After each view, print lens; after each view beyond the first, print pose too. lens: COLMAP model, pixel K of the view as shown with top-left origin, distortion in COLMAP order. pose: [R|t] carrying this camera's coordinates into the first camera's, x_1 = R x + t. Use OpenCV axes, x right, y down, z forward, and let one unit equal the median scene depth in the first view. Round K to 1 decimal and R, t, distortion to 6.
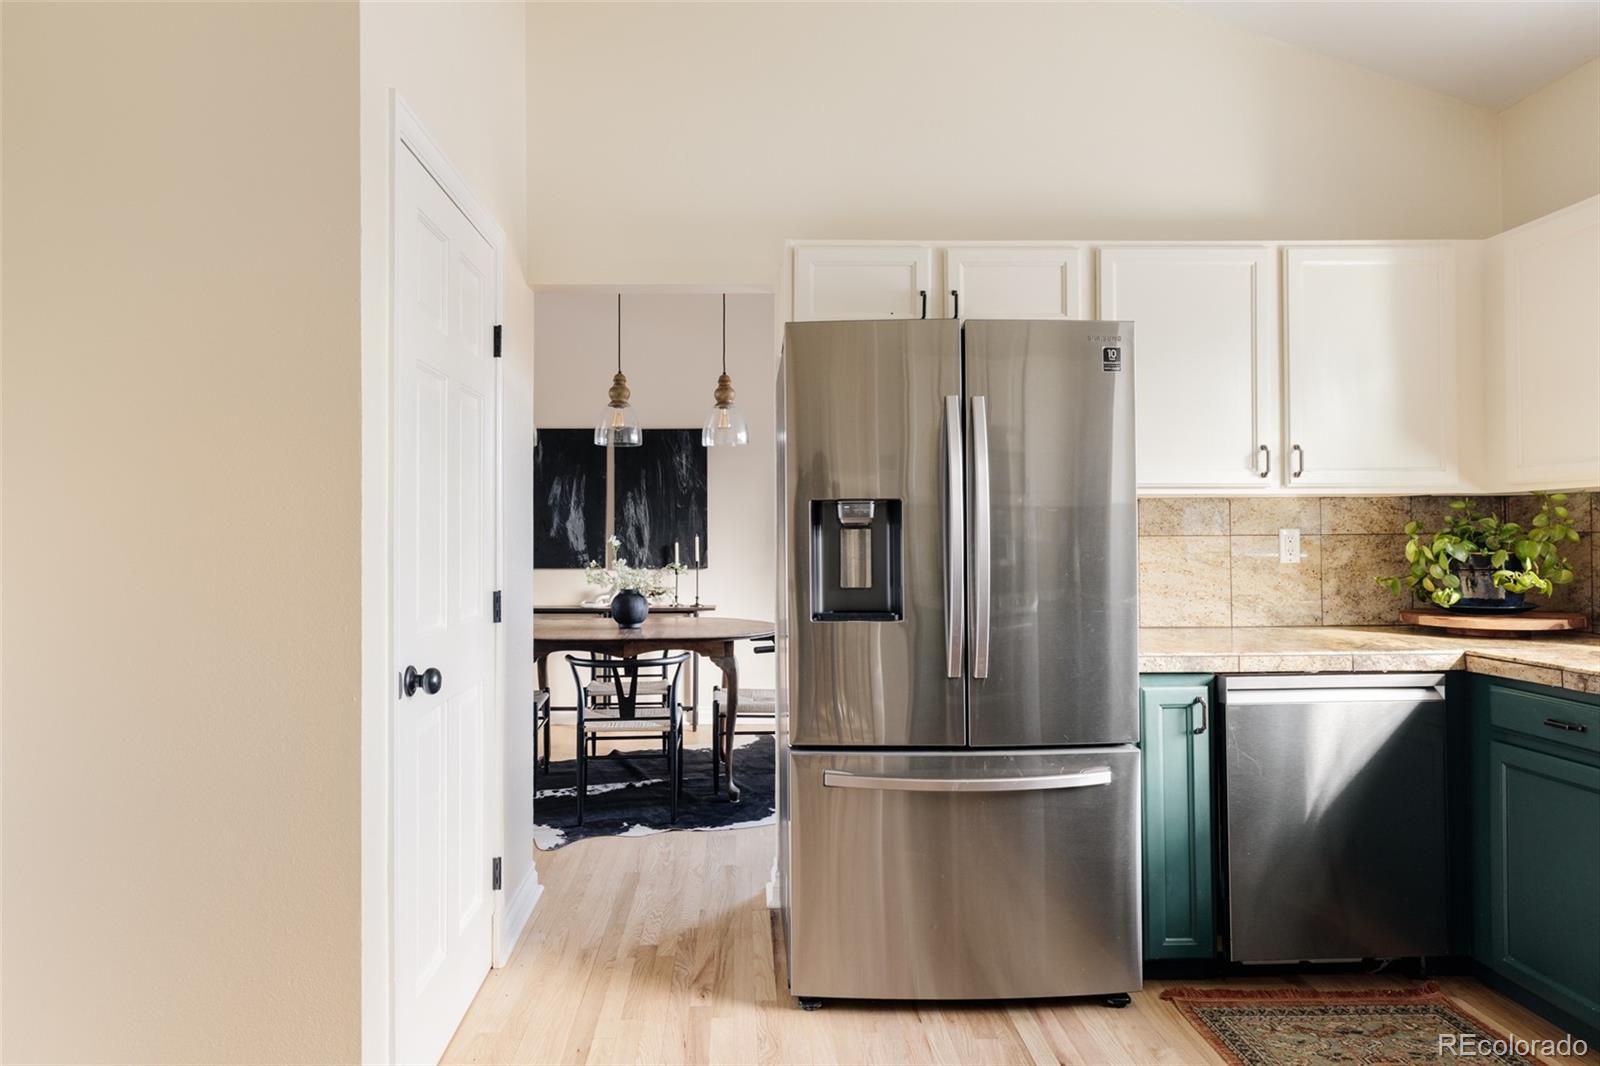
lens RADIAL K [[902.4, 0, 765.0], [0, 902.4, 527.7], [0, 0, 1]] dist [-0.000366, 0.003360]
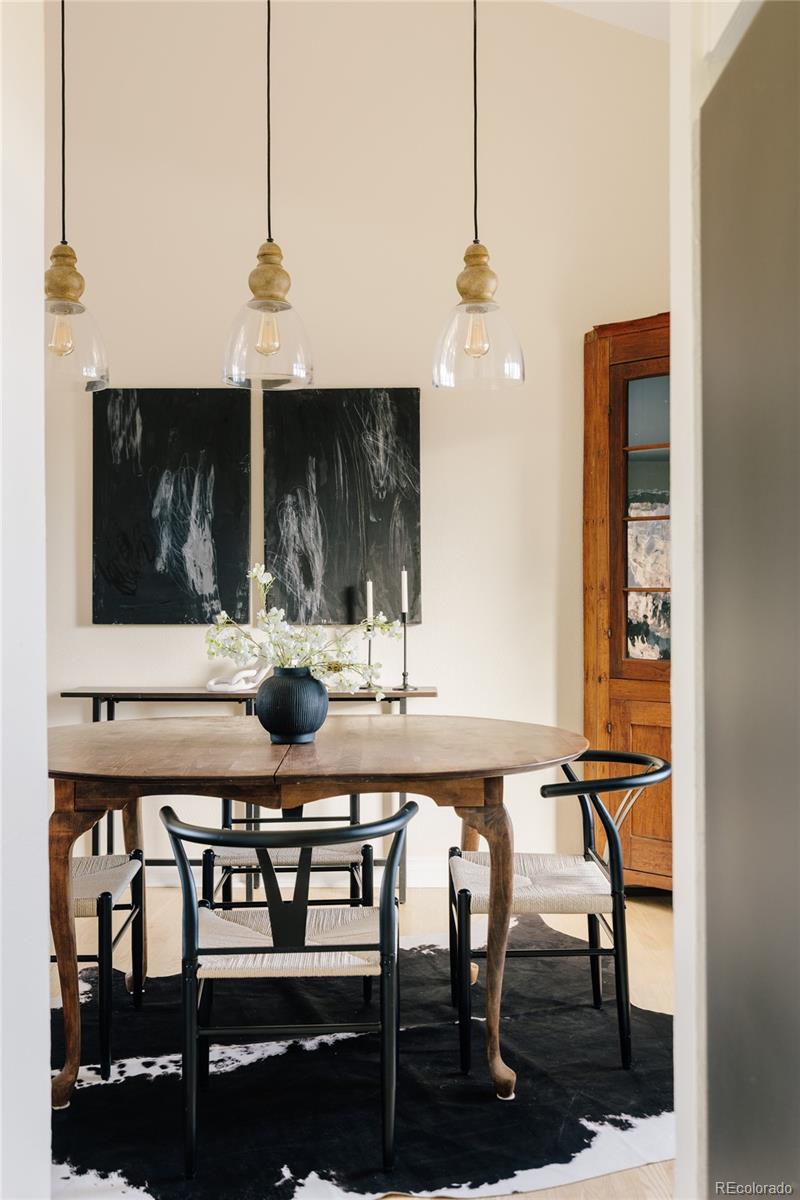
lens RADIAL K [[1144.5, 0, 398.2], [0, 1144.5, 590.1], [0, 0, 1]] dist [0.009643, 0.000000]
pose [[0.998646, -0.001670, -0.051985, -0.046107], [0.002620, 0.999831, 0.018196, 0.010373], [0.051945, -0.018308, 0.998482, 0.293118]]
